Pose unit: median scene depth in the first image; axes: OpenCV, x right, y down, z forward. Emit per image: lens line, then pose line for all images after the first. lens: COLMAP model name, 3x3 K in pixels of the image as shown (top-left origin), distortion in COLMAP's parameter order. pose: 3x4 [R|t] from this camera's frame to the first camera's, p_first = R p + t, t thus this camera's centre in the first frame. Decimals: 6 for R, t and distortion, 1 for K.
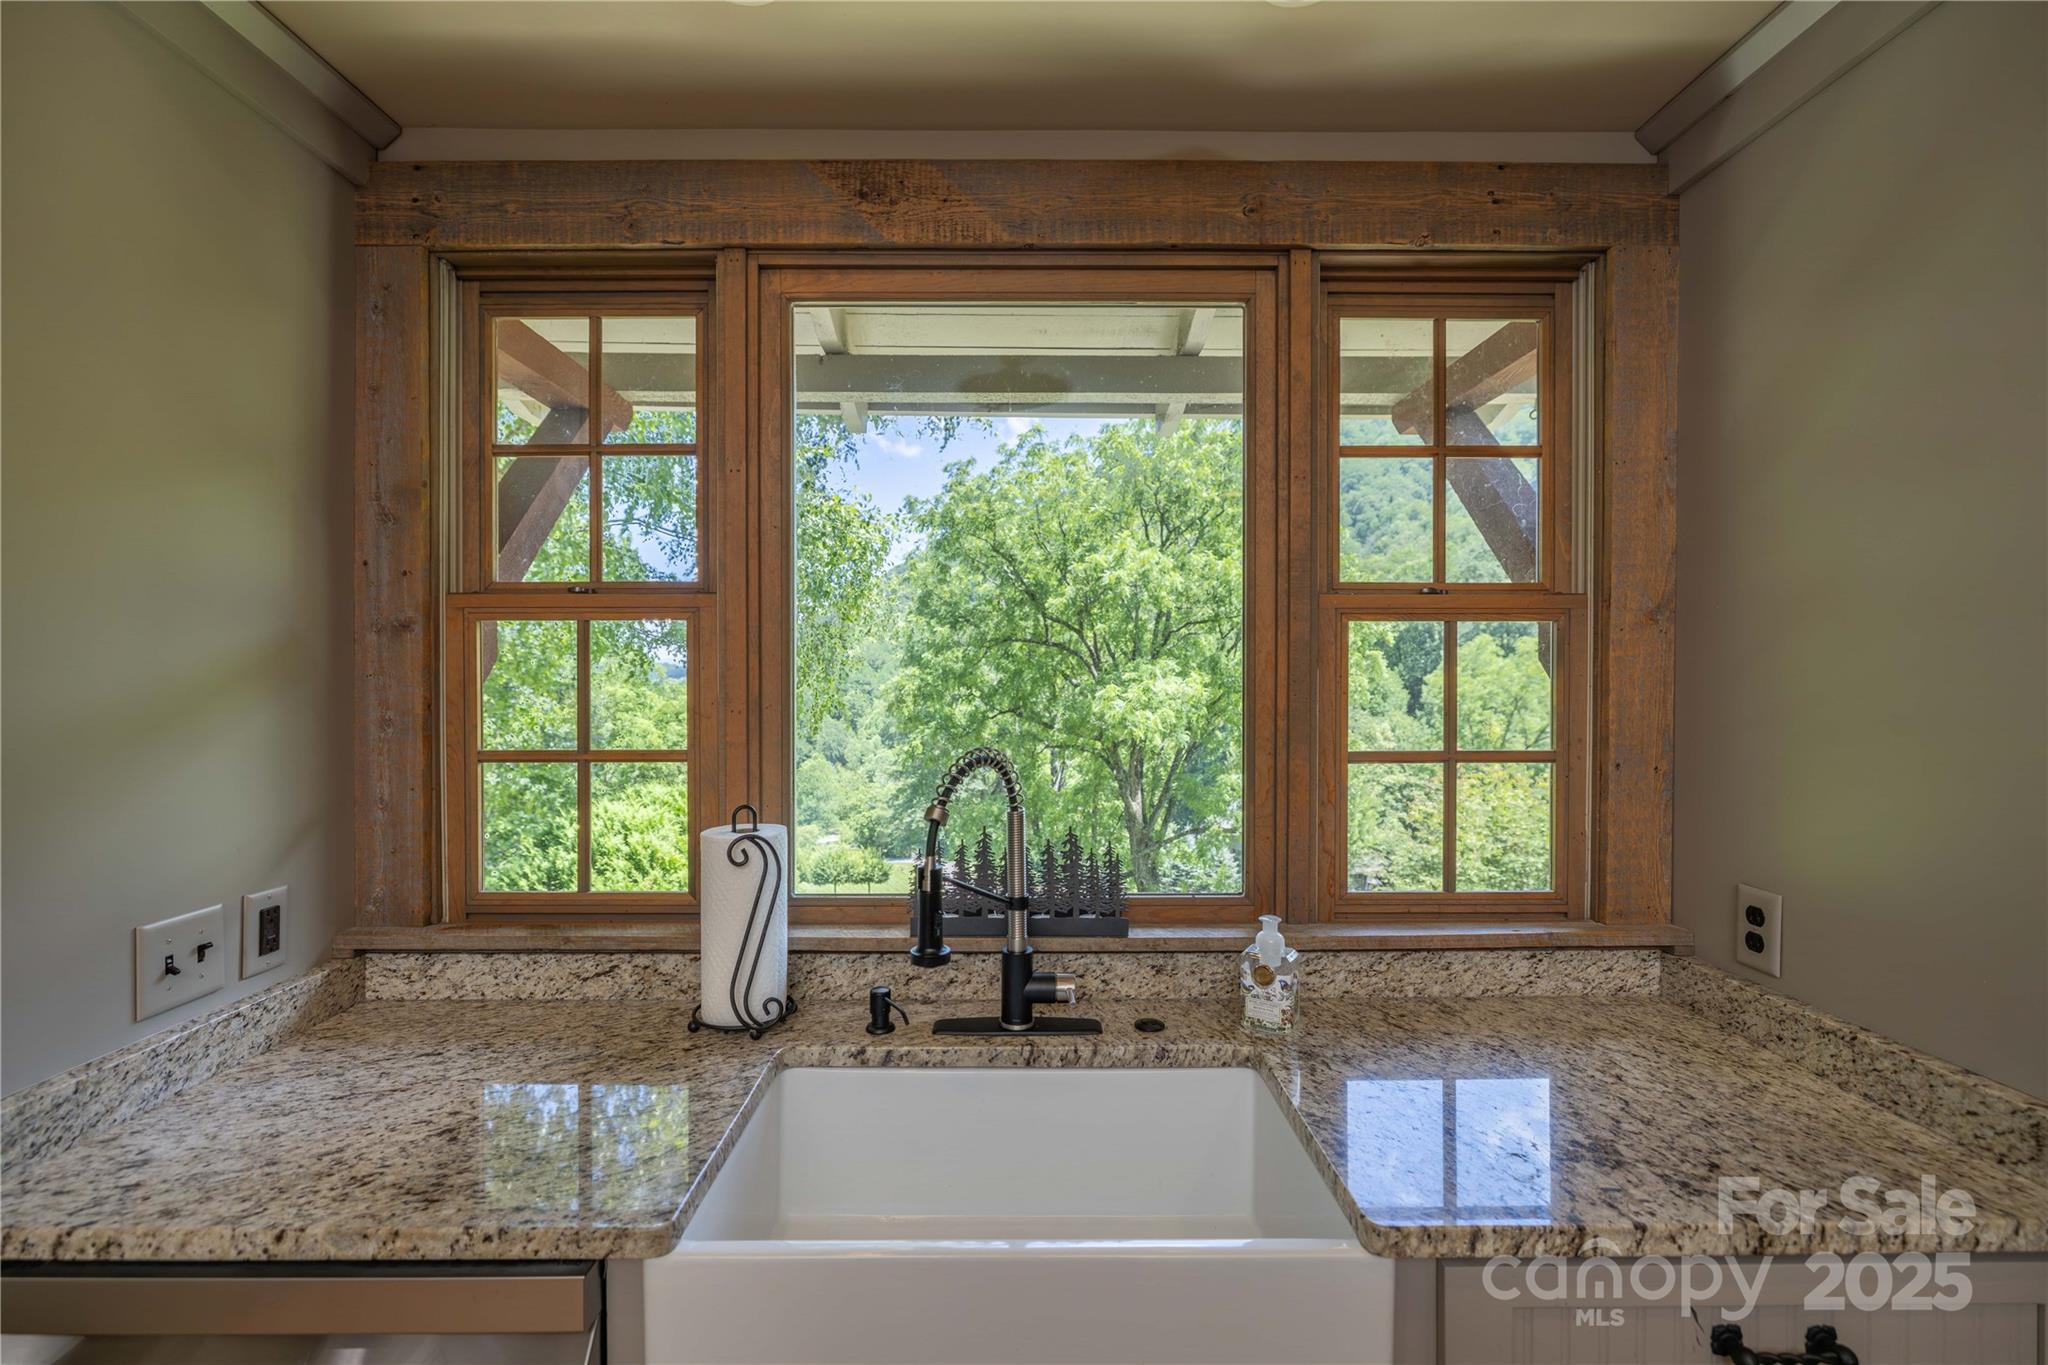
lens RADIAL K [[895.6, 0, 1027.6], [0, 895.6, 680.0], [0, 0, 1]] dist [-0.003419, -0.000100]
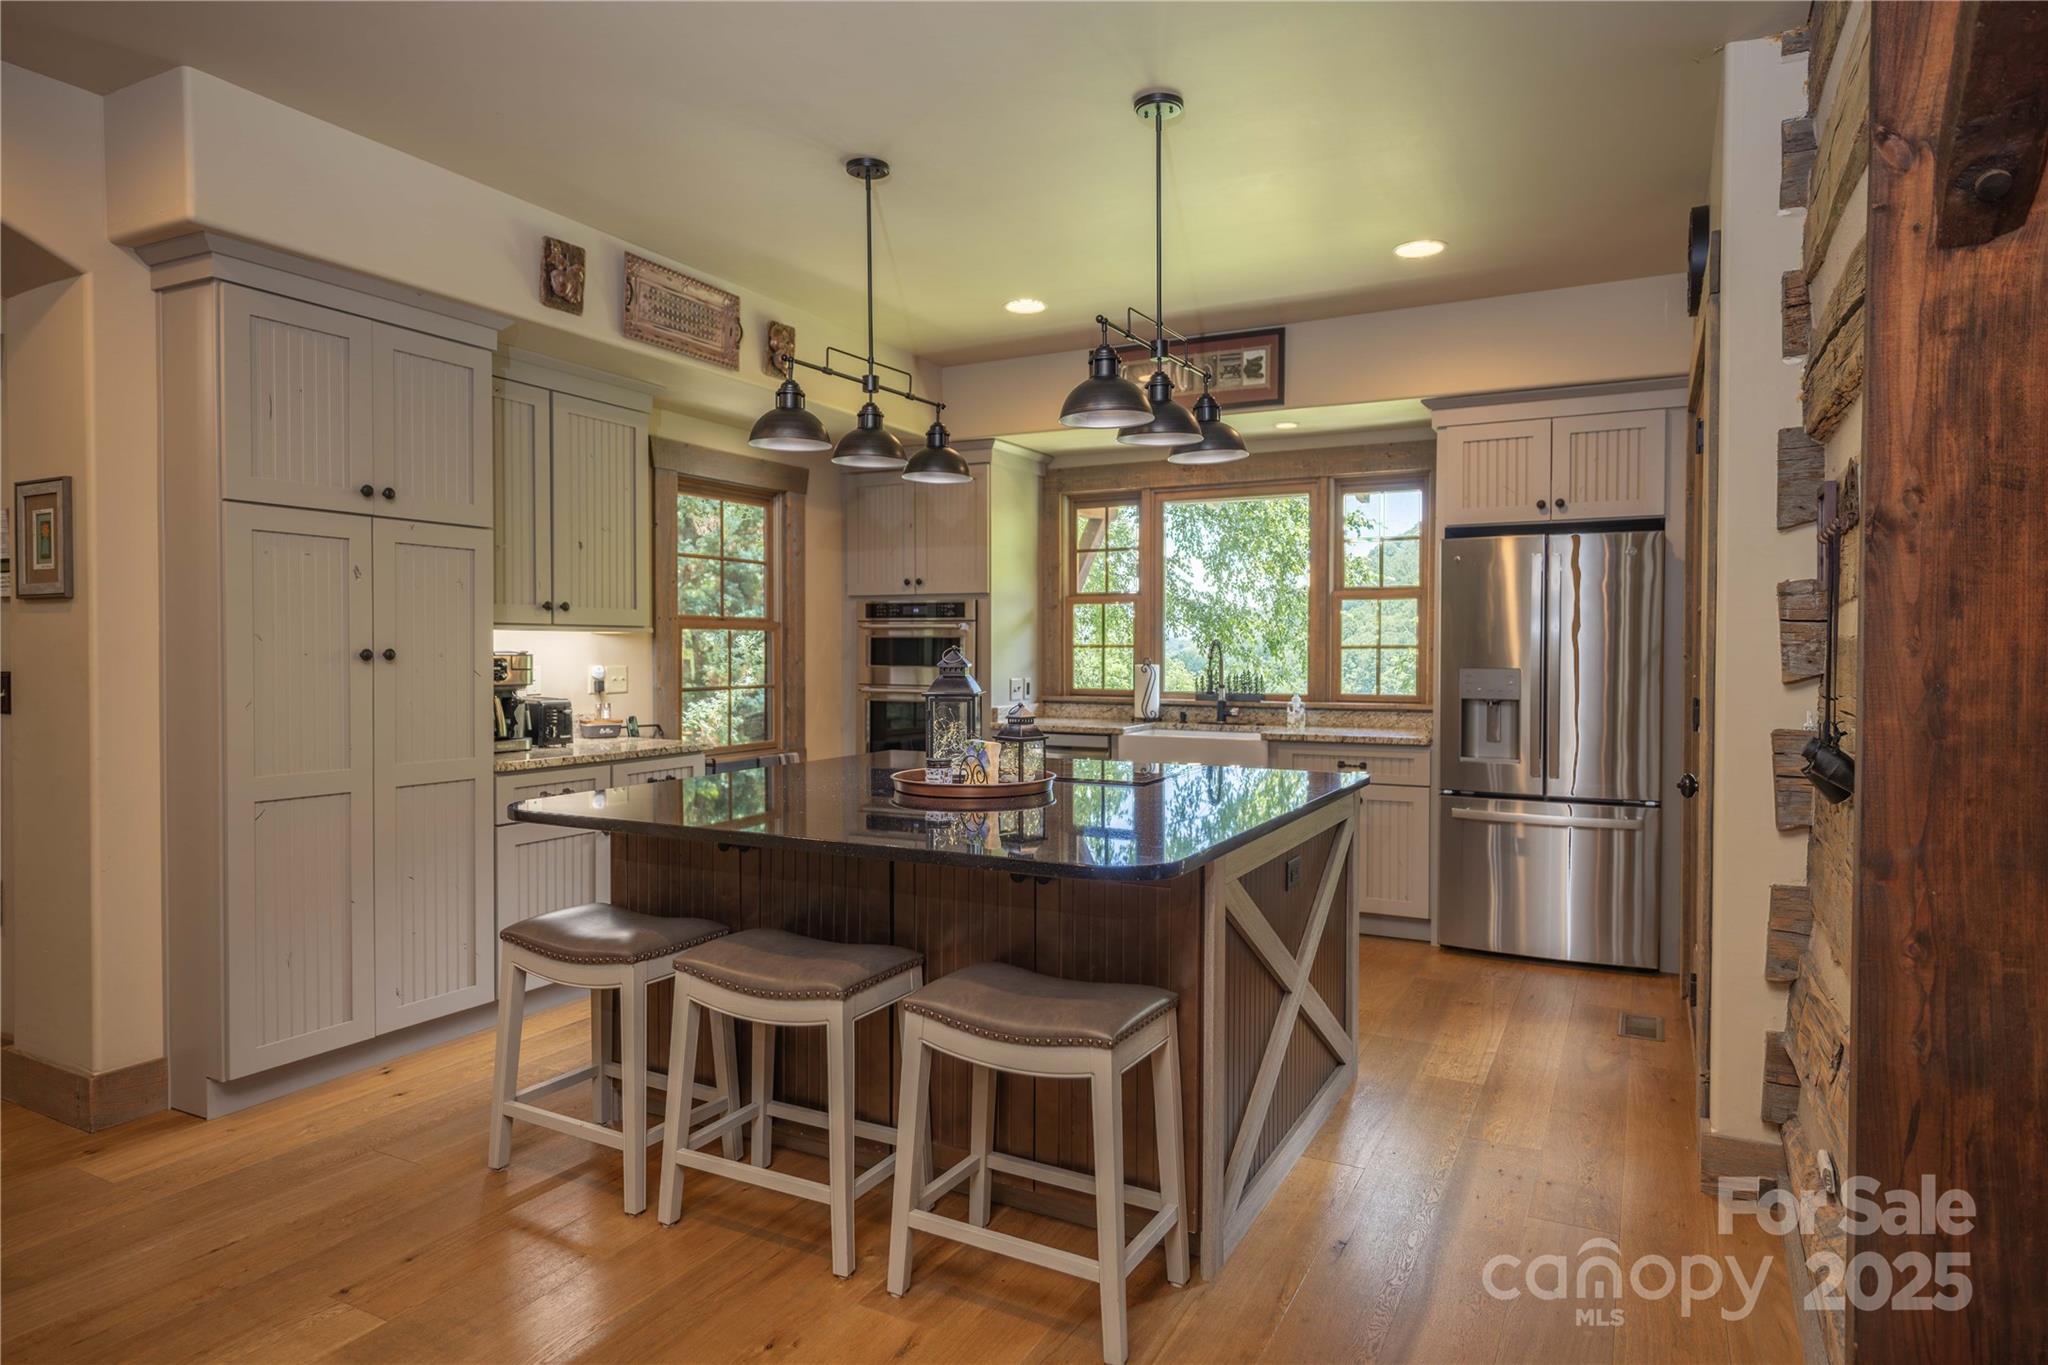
lens RADIAL K [[1179.0, 0, 1028.4], [0, 1179.0, 672.0], [0, 0, 1]] dist [-0.000309, -0.000157]
pose [[0.880133, 0.011913, -0.474577, 1.325708], [-0.004898, 0.999860, 0.016014, 0.113925], [0.474701, -0.011770, 0.880068, -2.959846]]
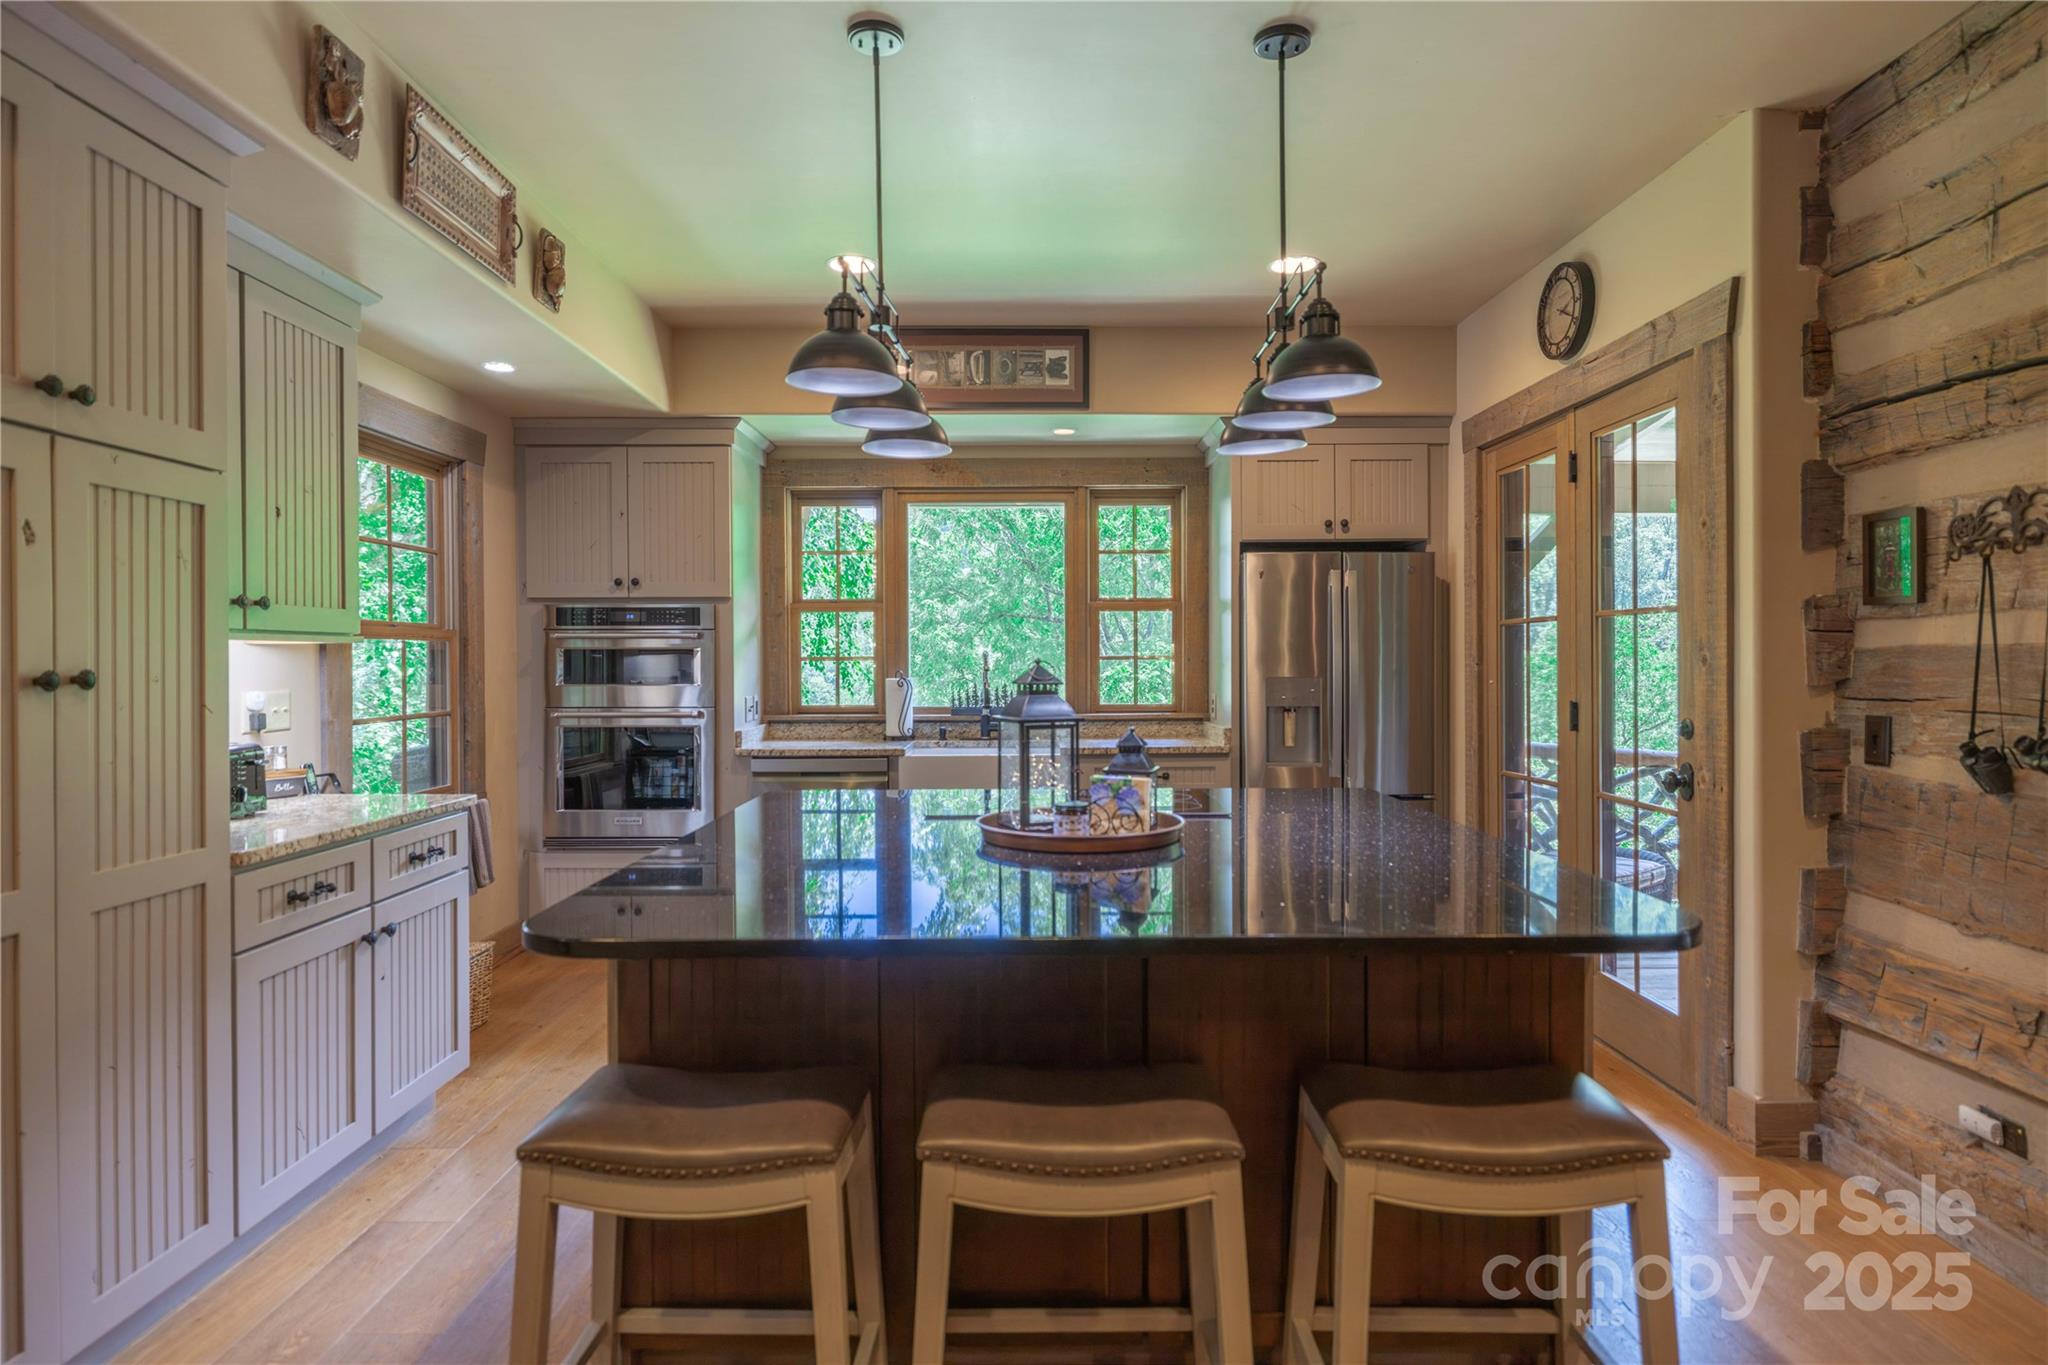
lens RADIAL K [[1126.0, 0, 1032.6], [0, 1126.0, 668.5], [0, 0, 1]] dist [0.000956, -0.000564]
pose [[0.999988, -0.004394, -0.002135, 0.153780], [0.004400, 0.999987, 0.002629, 0.112148], [0.002123, -0.002638, 0.999994, -2.758155]]
